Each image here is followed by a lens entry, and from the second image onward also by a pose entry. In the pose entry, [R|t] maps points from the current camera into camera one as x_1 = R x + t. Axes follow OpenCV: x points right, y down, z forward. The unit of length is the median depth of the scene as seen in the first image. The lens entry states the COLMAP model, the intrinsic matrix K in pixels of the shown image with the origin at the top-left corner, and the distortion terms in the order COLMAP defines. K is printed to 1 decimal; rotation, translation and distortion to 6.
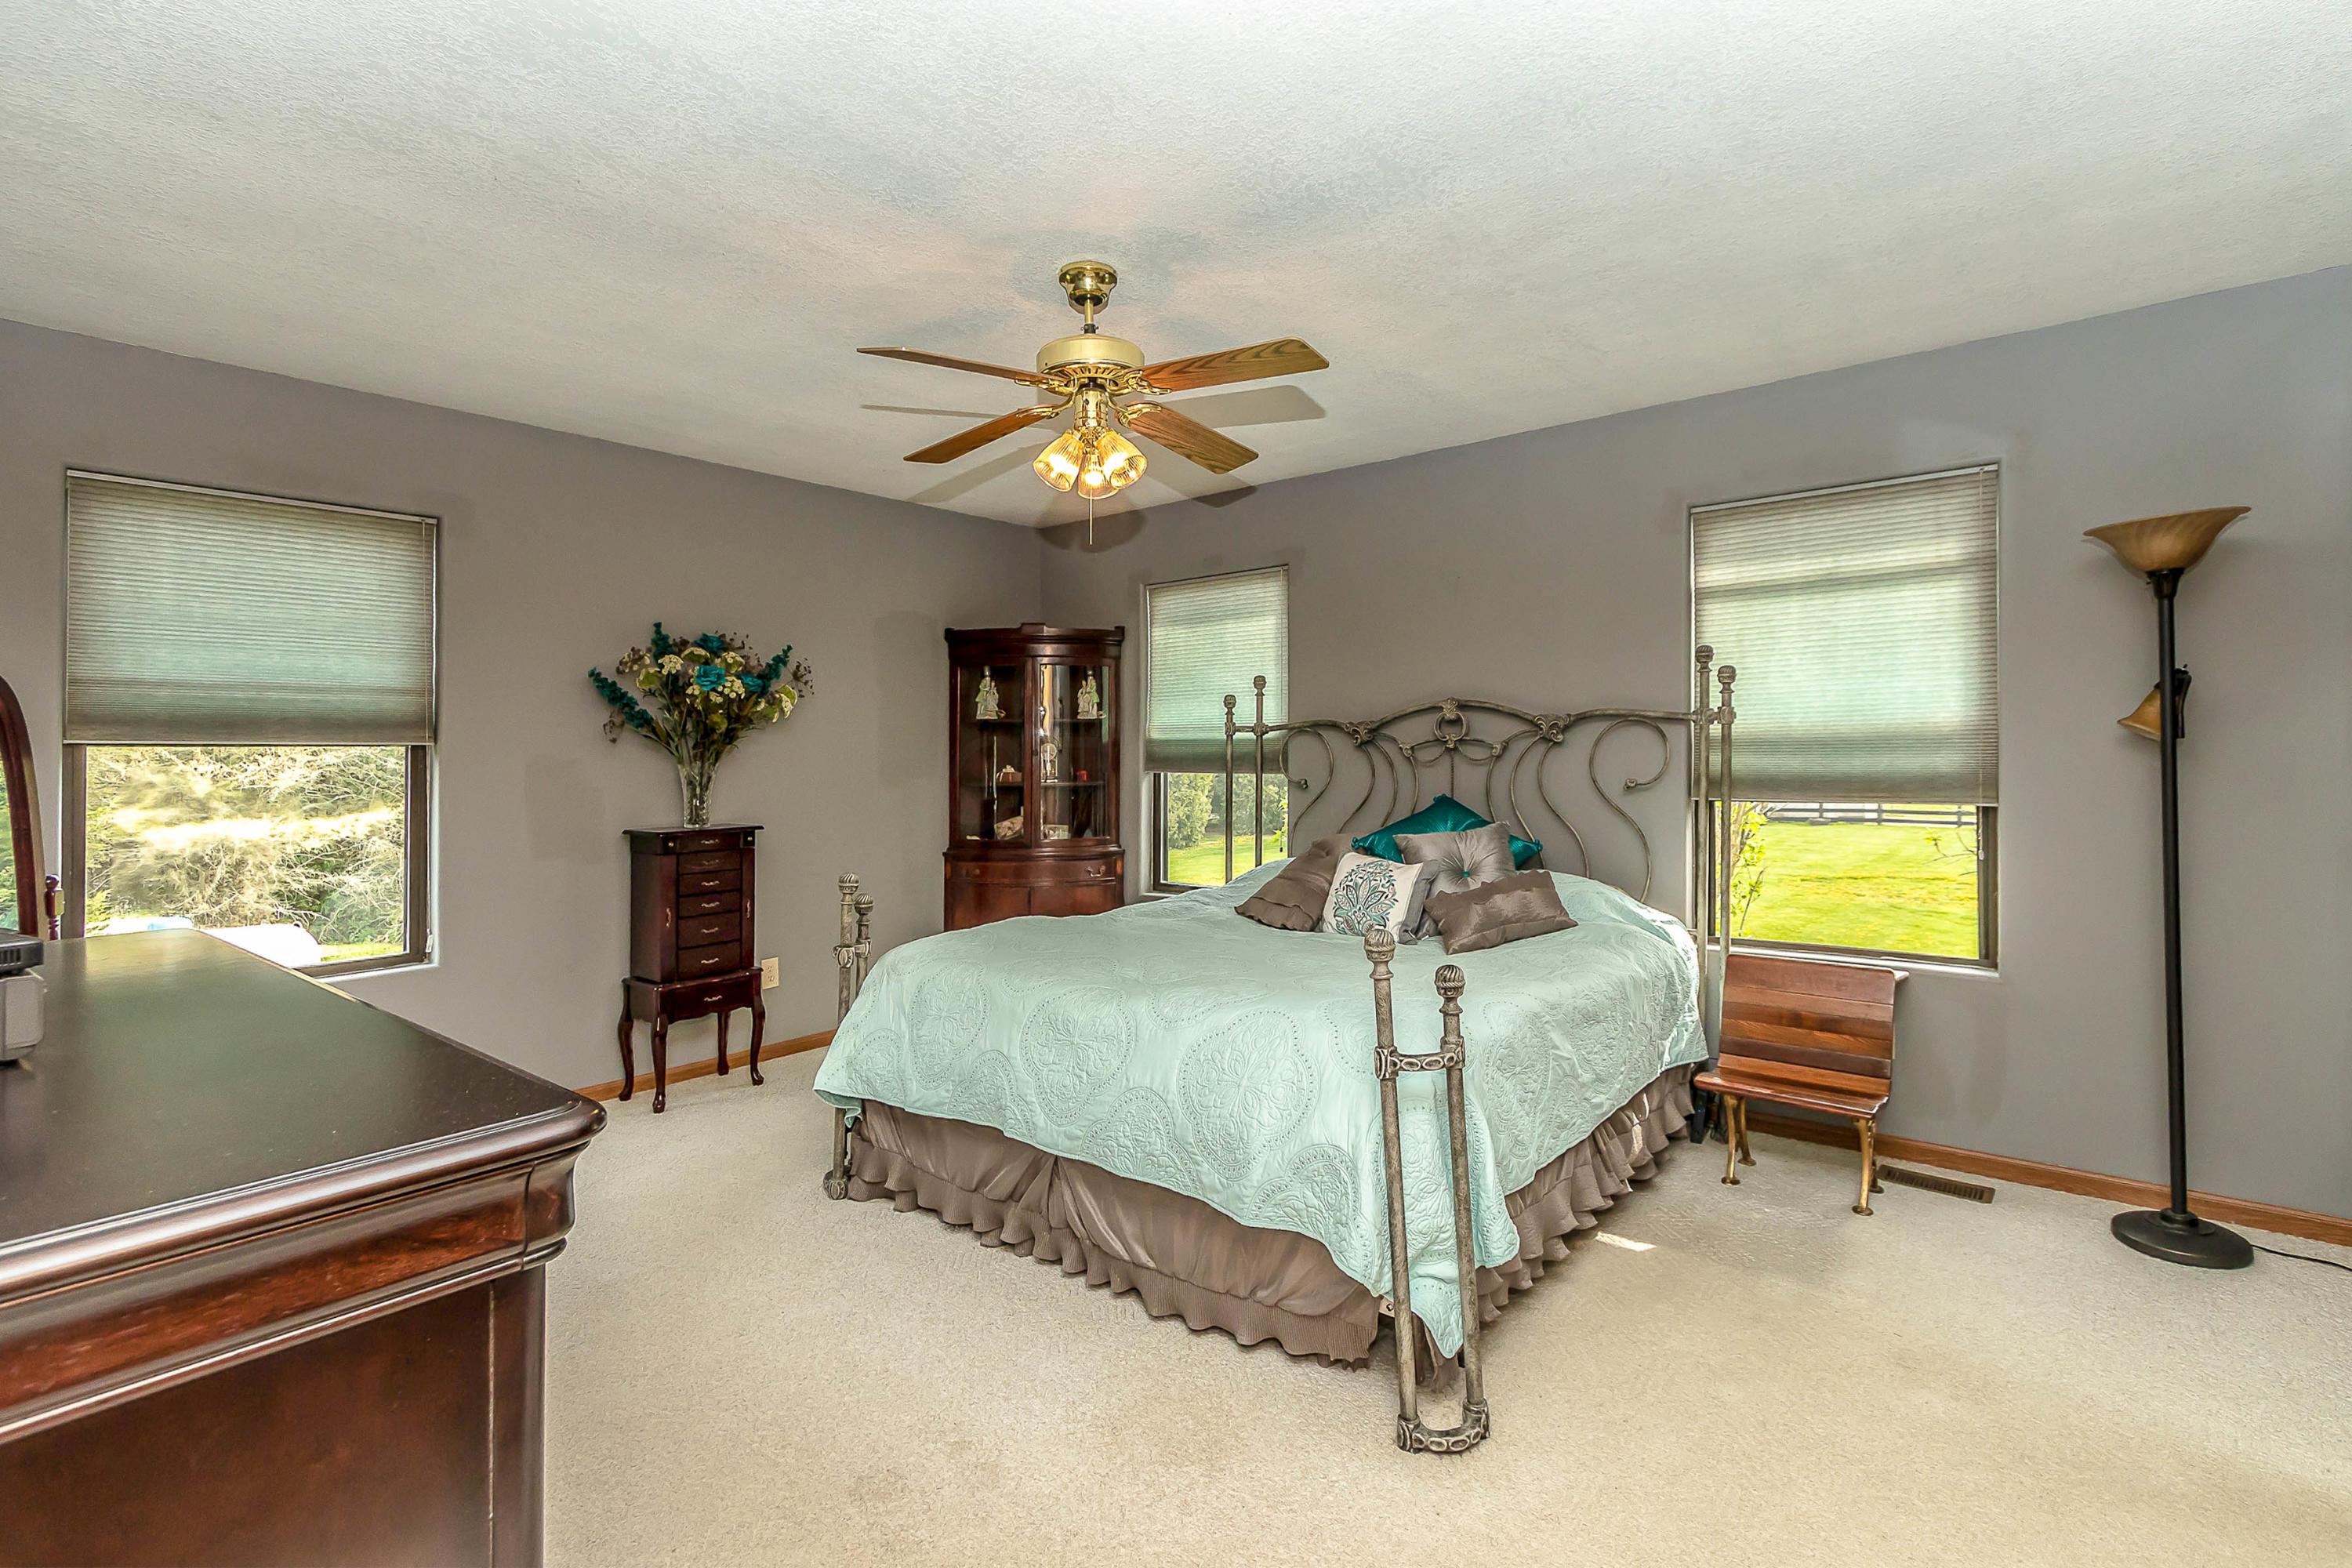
lens RADIAL K [[1080.8, 0, 1210.2], [0, 1080.8, 734.5], [0, 0, 1]] dist [0.008907, -0.001908]
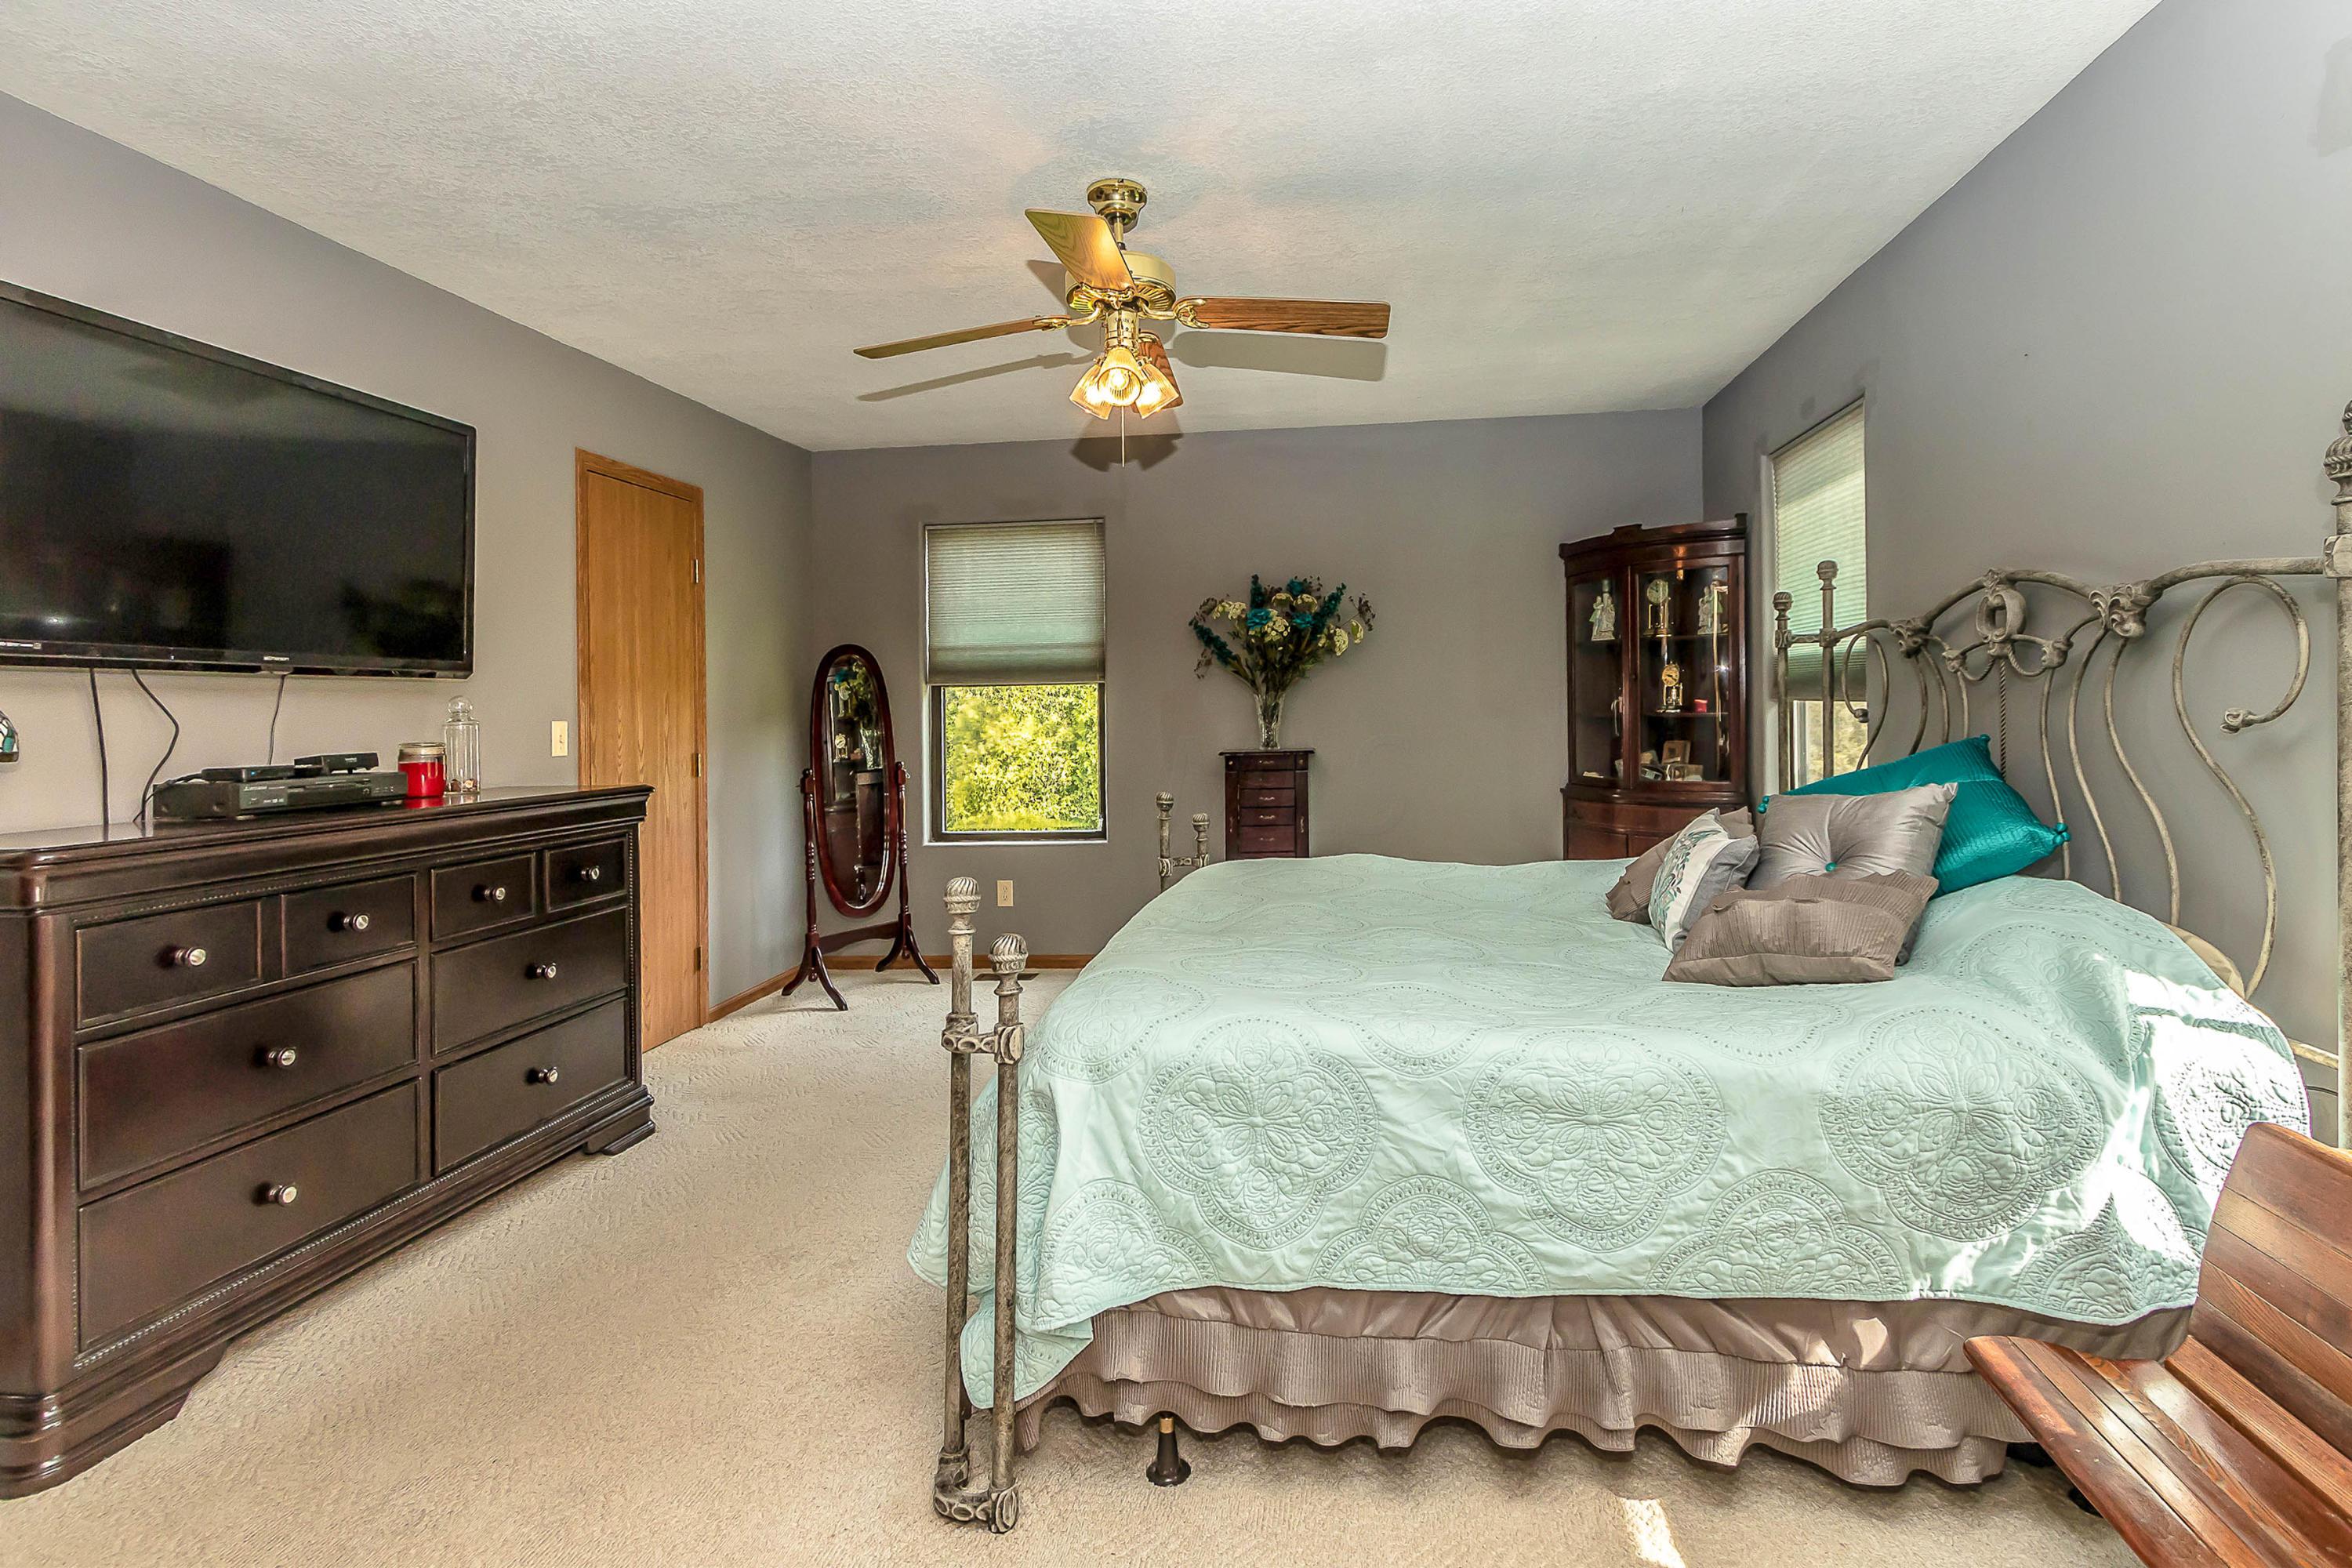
lens RADIAL K [[1080.8, 0, 1191.1], [0, 1080.8, 679.5], [0, 0, 1]] dist [0.008907, -0.001908]
pose [[0.550479, -0.019776, -0.834615, 0.441279], [0.031643, 0.999495, -0.002813, 0.011547], [0.834249, -0.024861, 0.550827, 0.299738]]
